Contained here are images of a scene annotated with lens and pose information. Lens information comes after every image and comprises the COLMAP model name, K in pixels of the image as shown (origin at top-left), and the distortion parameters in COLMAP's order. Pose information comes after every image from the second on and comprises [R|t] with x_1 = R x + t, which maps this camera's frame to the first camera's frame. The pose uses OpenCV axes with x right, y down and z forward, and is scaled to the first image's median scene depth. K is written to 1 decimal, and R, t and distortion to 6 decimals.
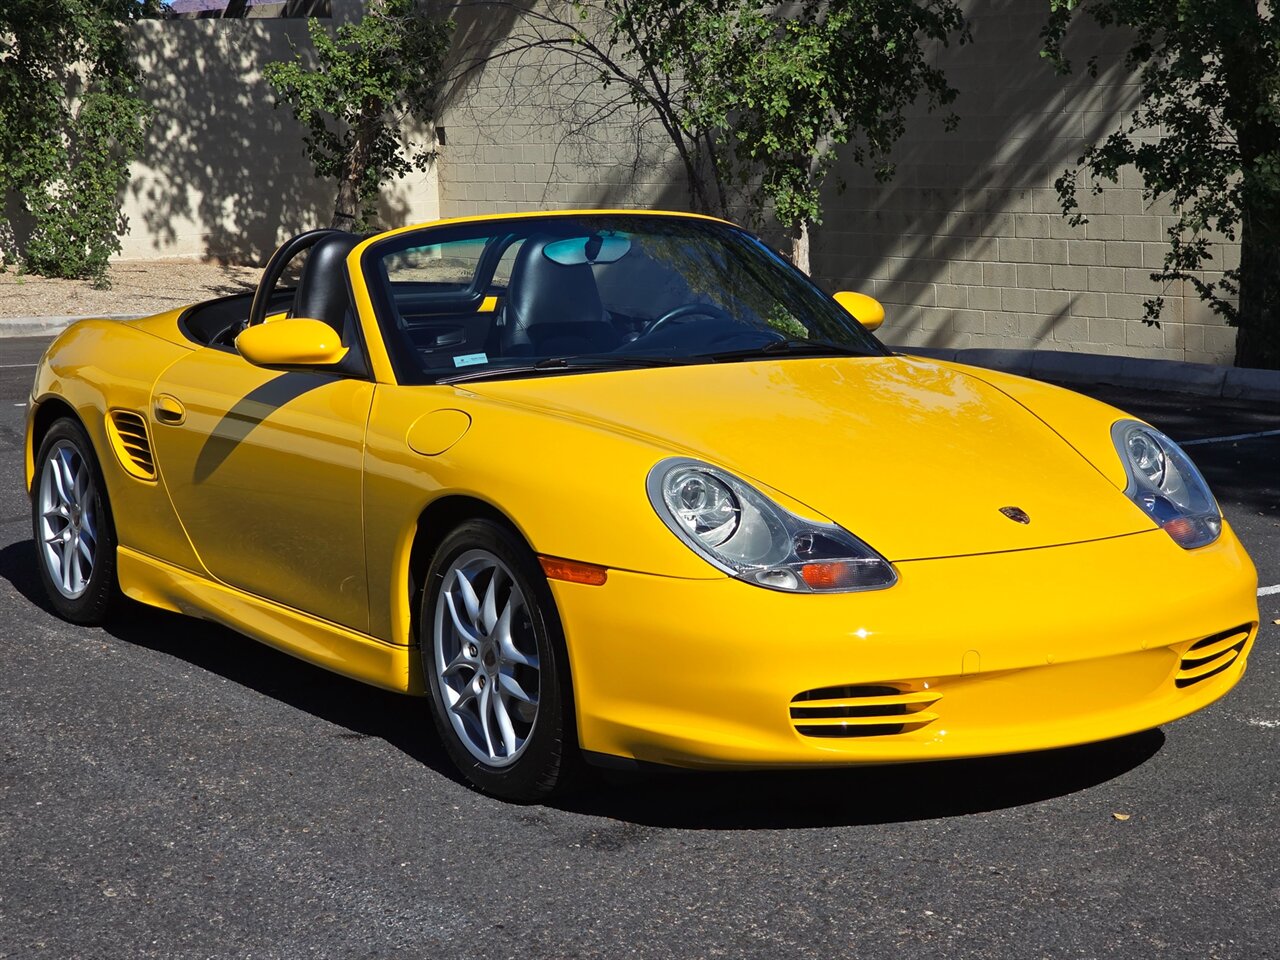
lens RADIAL K [[2517.4, 0, 659.0], [0, 2517.4, 508.4], [0, 0, 1]] dist [0.029726, 0.058764]
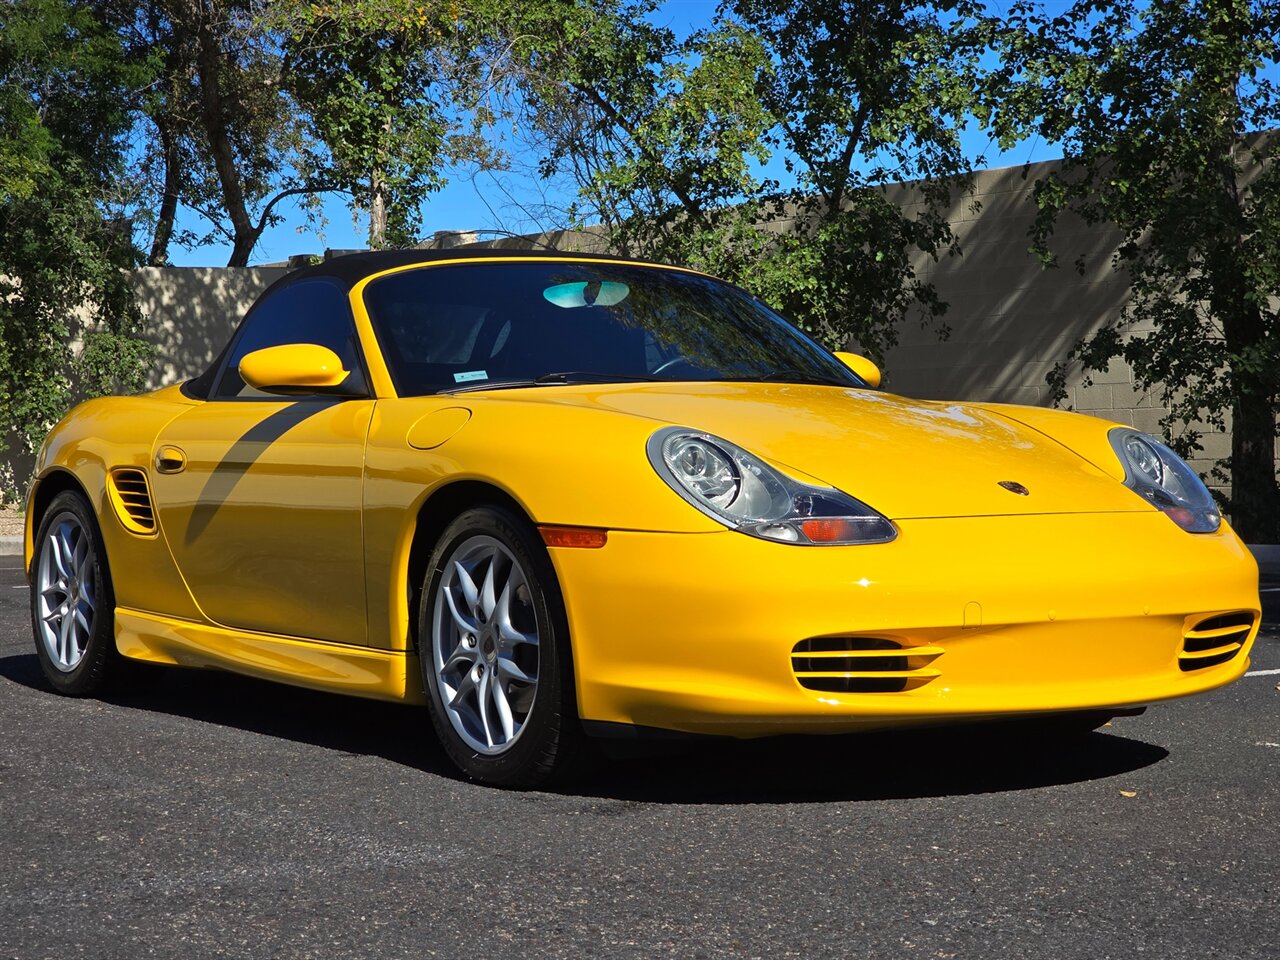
lens RADIAL K [[2517.8, 0, 643.2], [0, 2517.8, 506.3], [0, 0, 1]] dist [0.004333, 0.295668]
pose [[0.999990, -0.002543, -0.003797, -0.002008], [0.002067, 0.992718, -0.120441, 0.113147], [0.004076, 0.120432, 0.992713, 0.006084]]
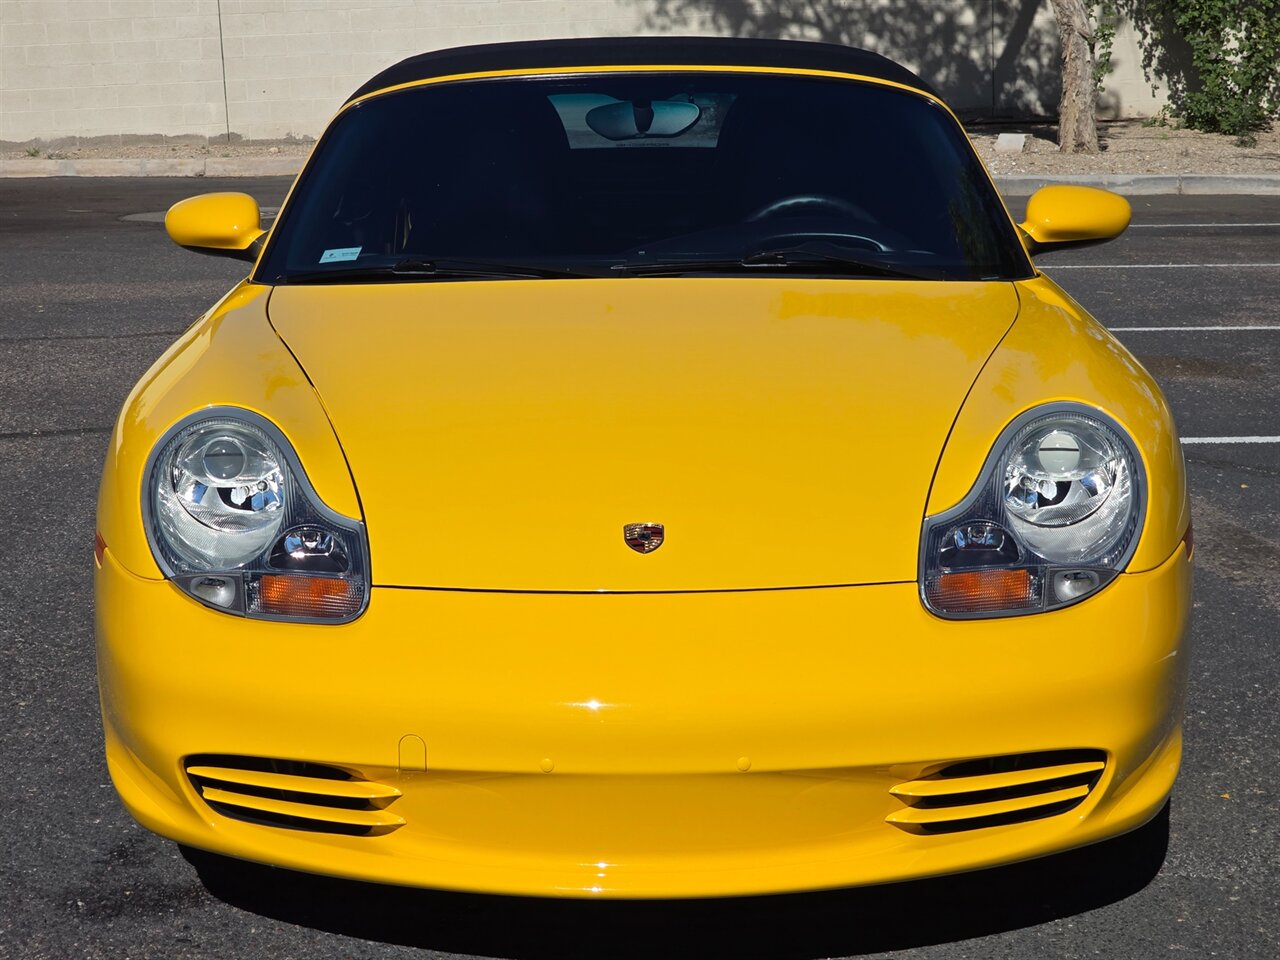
lens RADIAL K [[2517.8, 0, 643.2], [0, 2517.8, 506.3], [0, 0, 1]] dist [0.004333, 0.295668]
pose [[0.836548, 0.107993, -0.537144, 0.429984], [-0.076863, 0.993819, 0.080101, -0.050835], [0.542475, -0.025722, 0.839678, 0.387224]]
